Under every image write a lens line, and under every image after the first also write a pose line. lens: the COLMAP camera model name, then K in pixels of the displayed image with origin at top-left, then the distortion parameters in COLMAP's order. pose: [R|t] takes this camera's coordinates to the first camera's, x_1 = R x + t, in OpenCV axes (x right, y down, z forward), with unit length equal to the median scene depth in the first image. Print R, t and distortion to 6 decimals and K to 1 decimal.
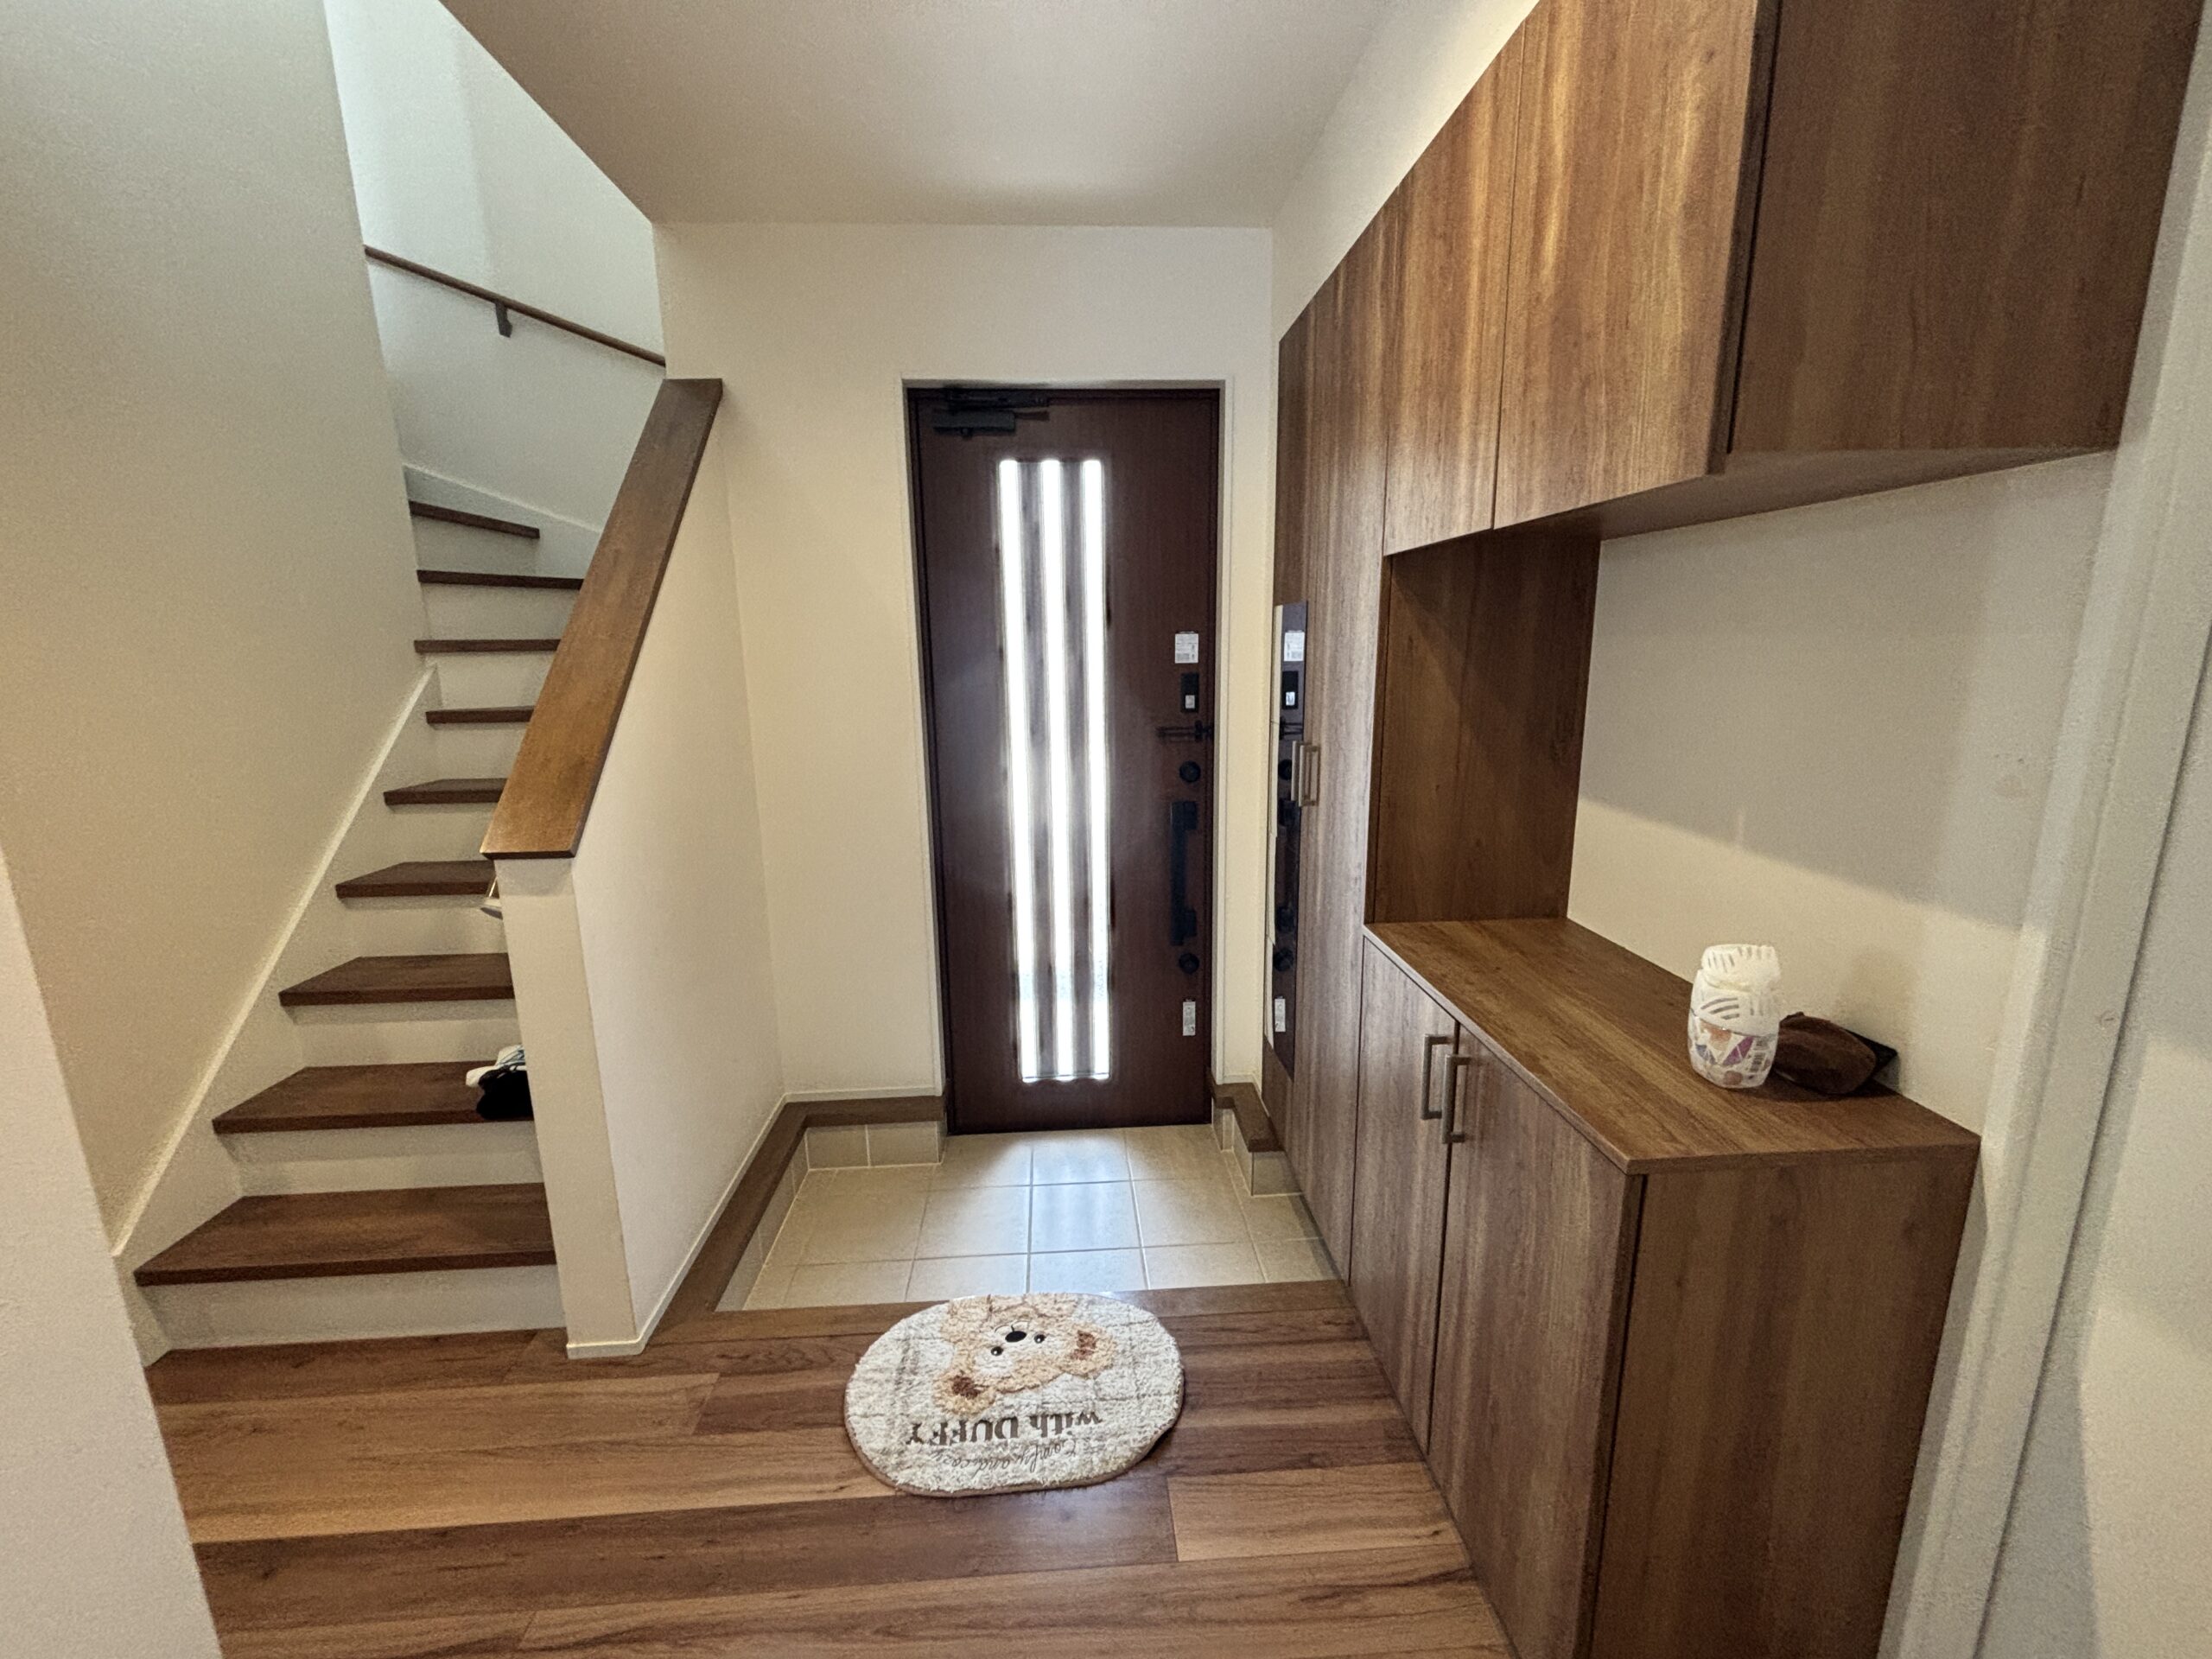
lens RADIAL K [[883.5, 0, 1107.2], [0, 883.5, 825.0], [0, 0, 1]] dist [0.007589, -0.005394]
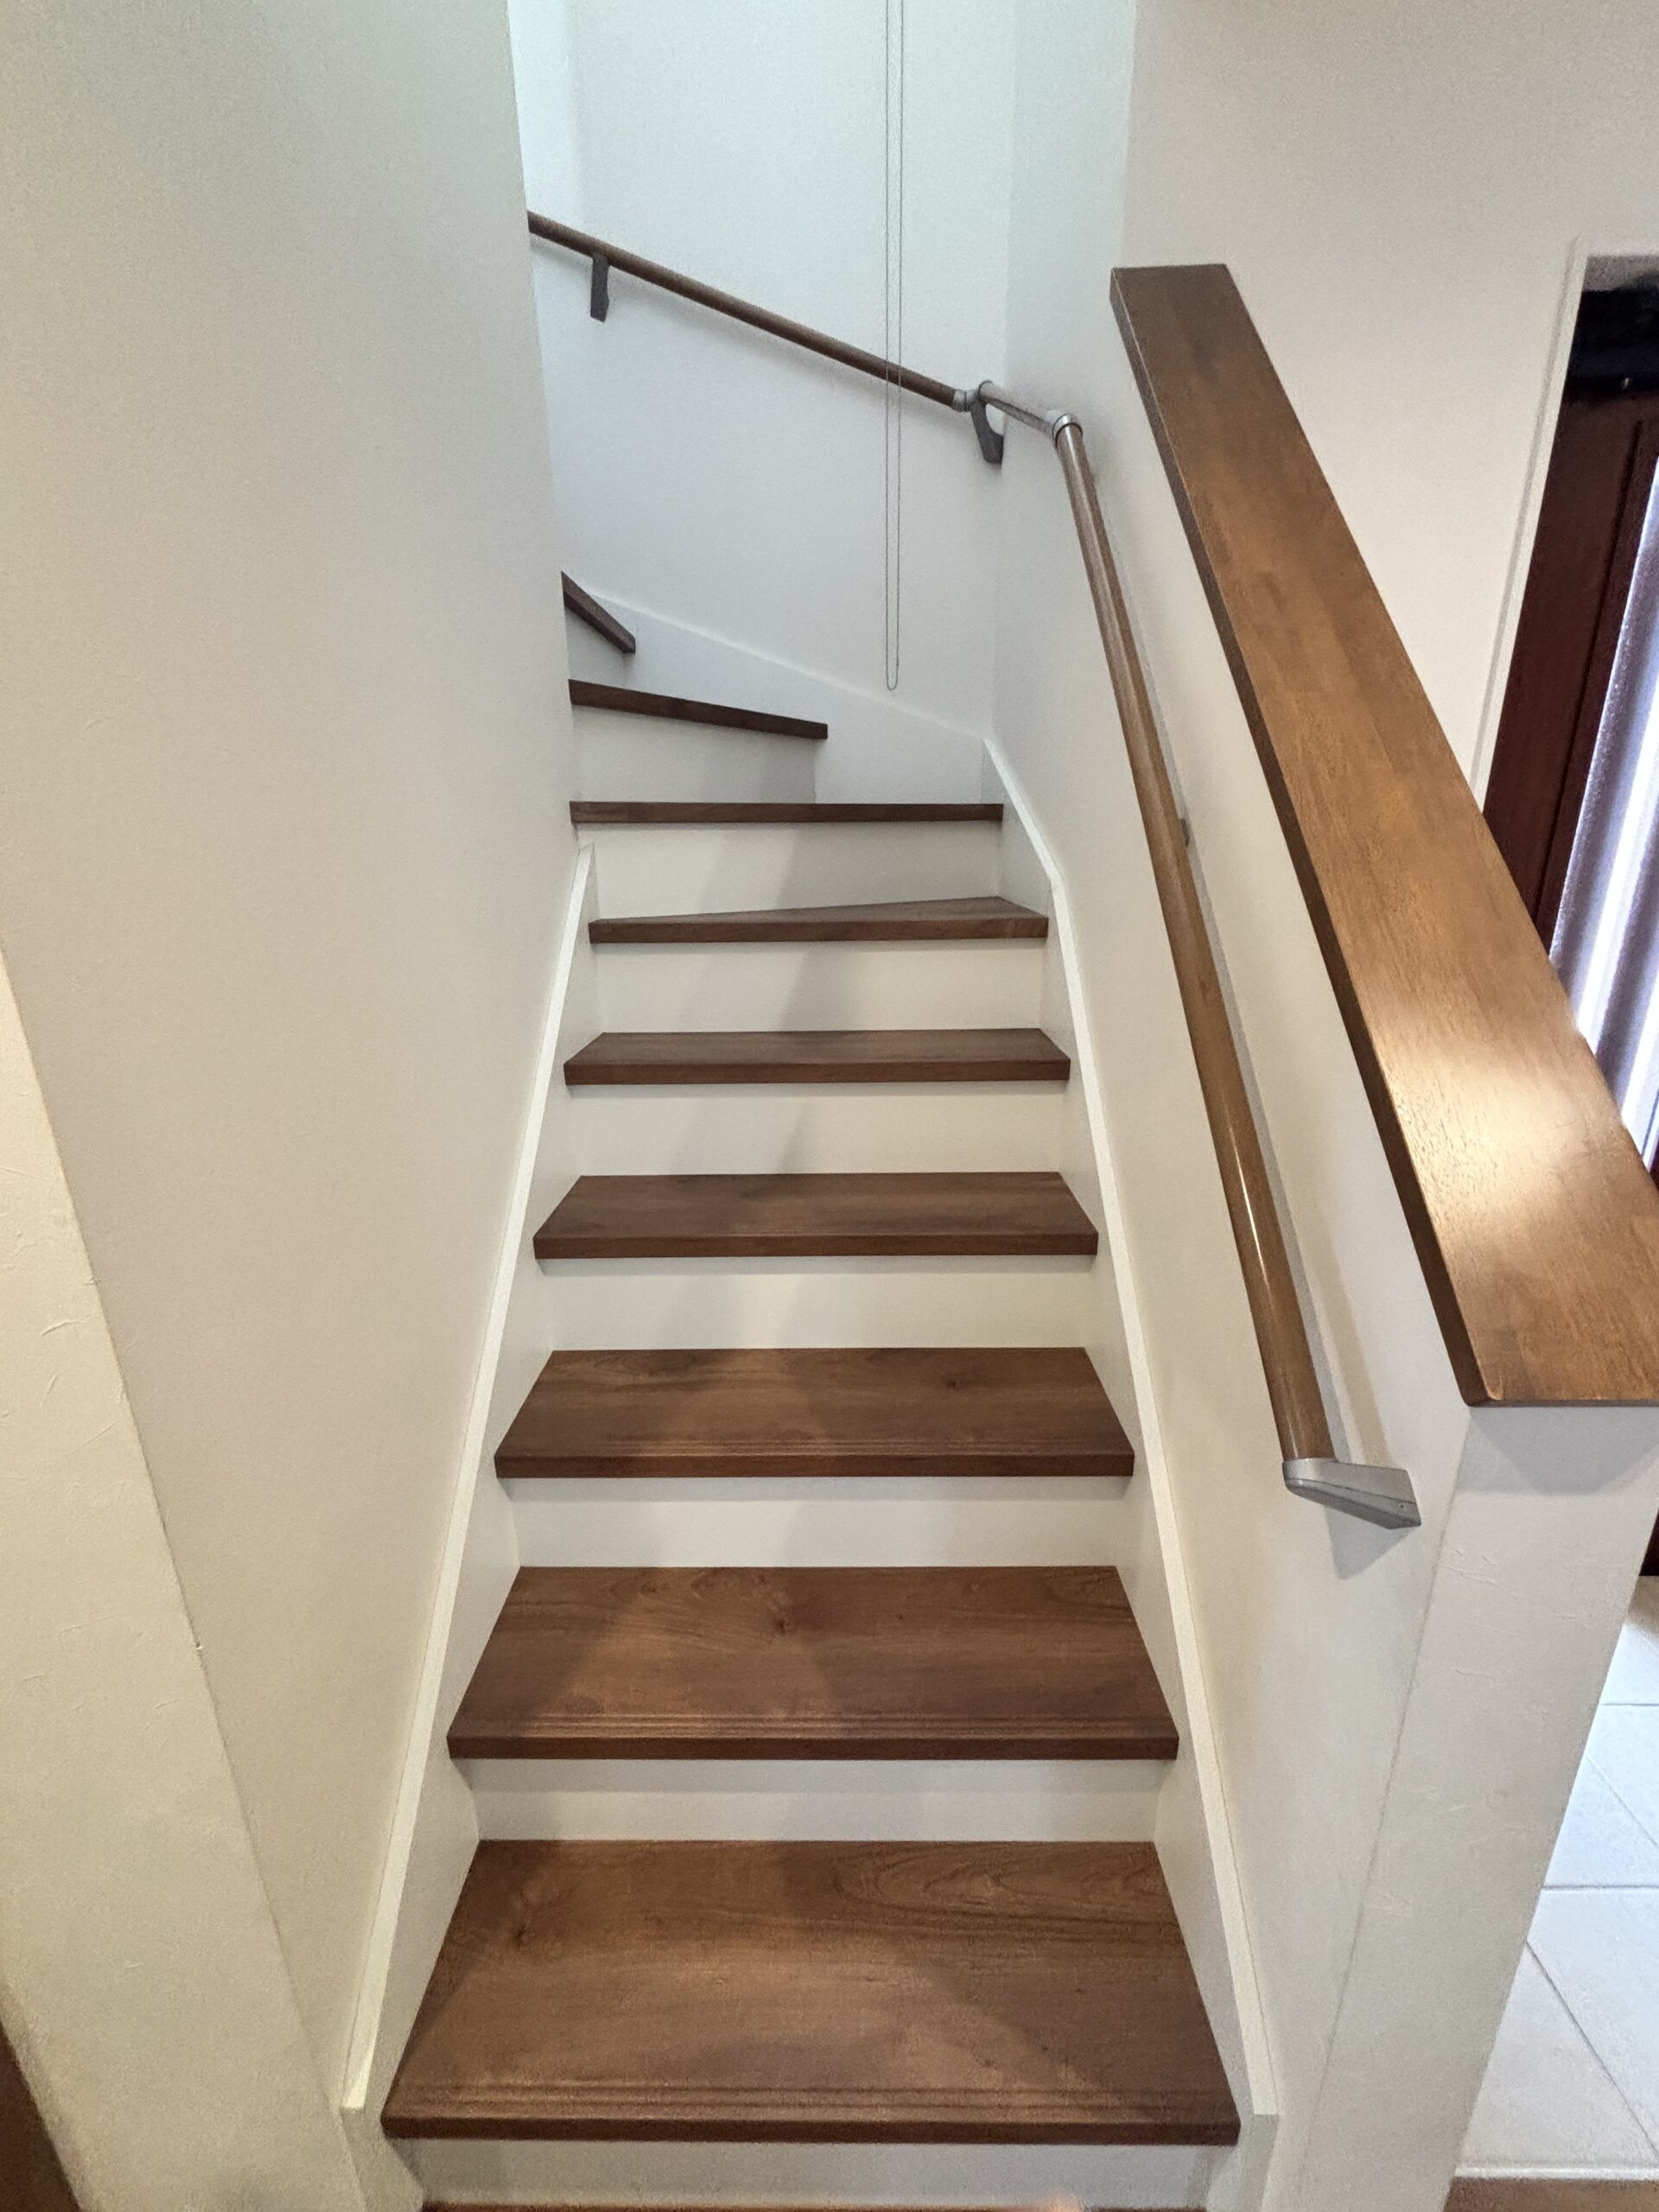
lens RADIAL K [[899.6, 0, 829.5], [0, 899.6, 1106.0], [0, 0, 1]] dist [-0.008137, -0.000097]
pose [[0.997564, 0.020217, -0.066763, -0.734913], [-0.013751, 0.995294, 0.095924, -0.084607], [0.068389, -0.094773, 0.993147, 0.513212]]
